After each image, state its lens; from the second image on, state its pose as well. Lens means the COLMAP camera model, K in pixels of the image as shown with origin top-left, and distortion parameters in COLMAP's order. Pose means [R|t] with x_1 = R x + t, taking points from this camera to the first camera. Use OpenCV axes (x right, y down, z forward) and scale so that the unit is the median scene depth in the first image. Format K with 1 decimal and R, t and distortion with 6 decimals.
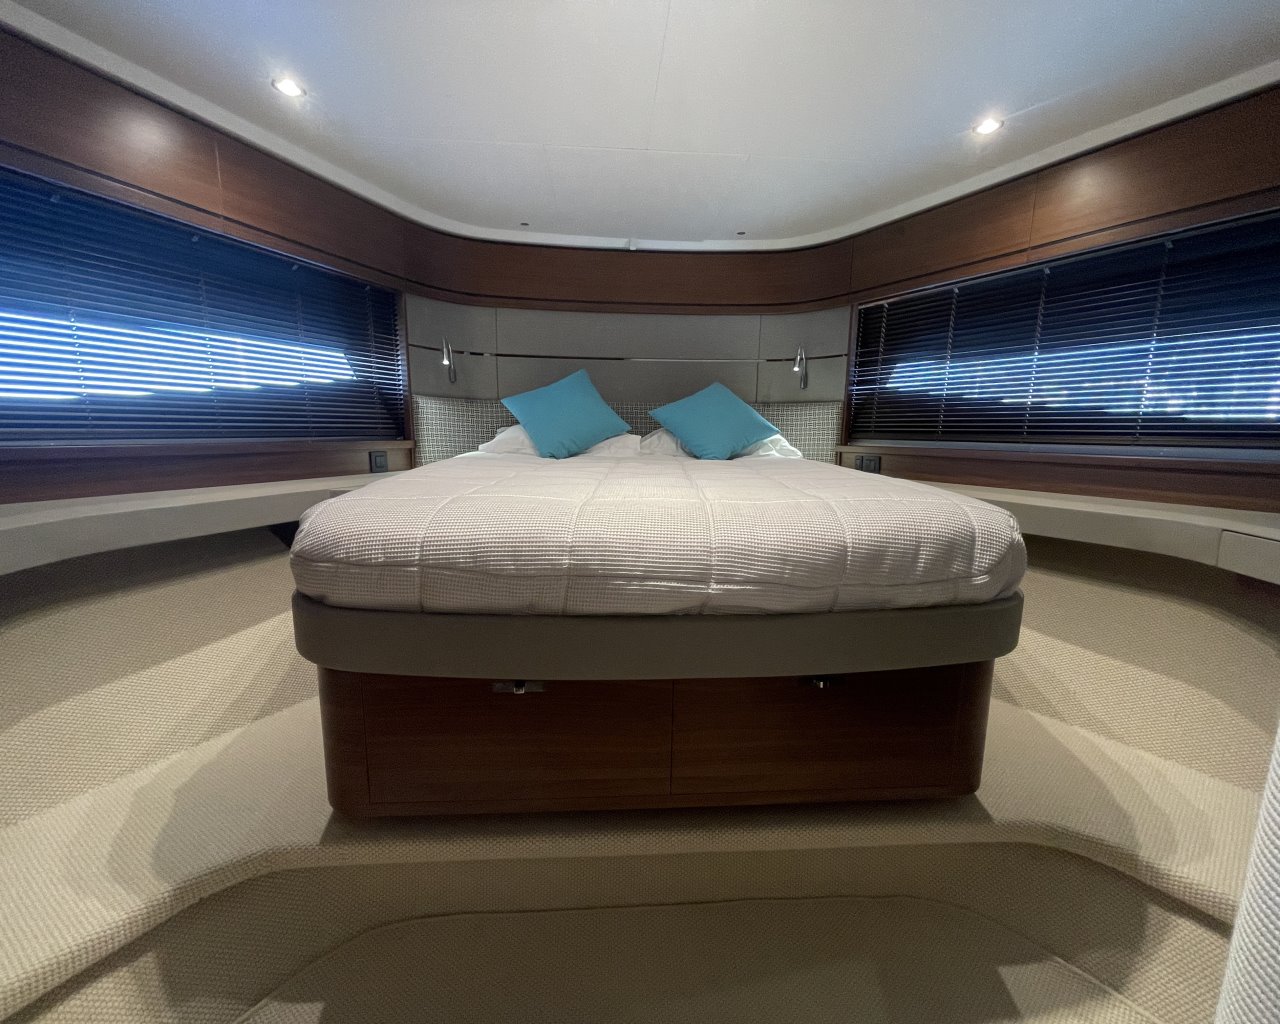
lens RADIAL K [[548.1, 0, 638.6], [0, 548.1, 517.2], [0, 0, 1]] dist [-0.011708, 0.006739]
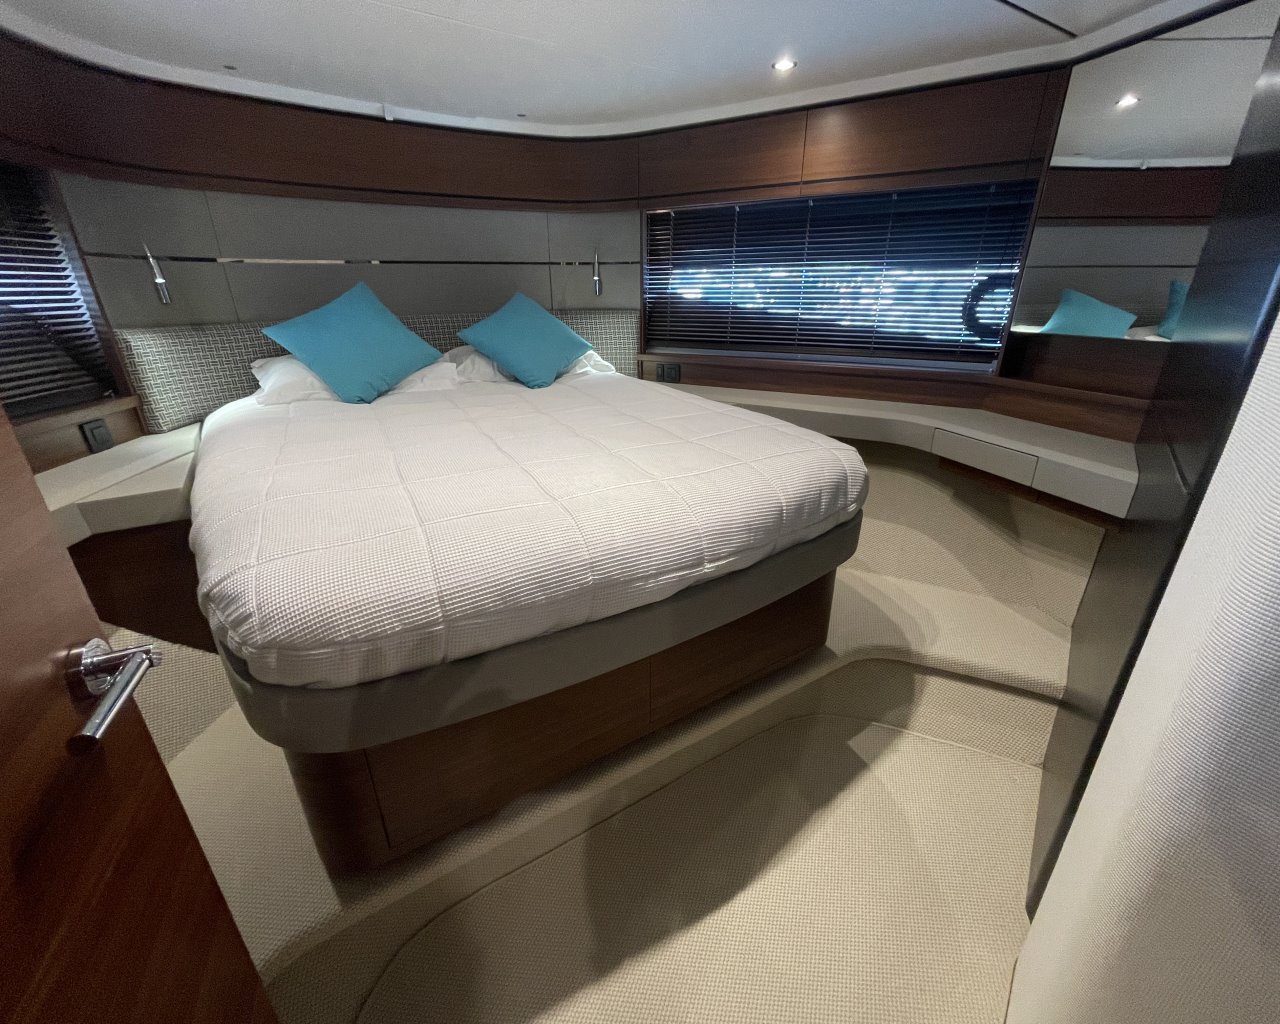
lens RADIAL K [[548.1, 0, 638.6], [0, 548.1, 517.2], [0, 0, 1]] dist [-0.011708, 0.006739]
pose [[0.875161, -0.205715, 0.437920, -0.189591], [0.096901, 0.961295, 0.257919, -0.113924], [-0.474028, -0.183286, 0.861222, 0.030367]]
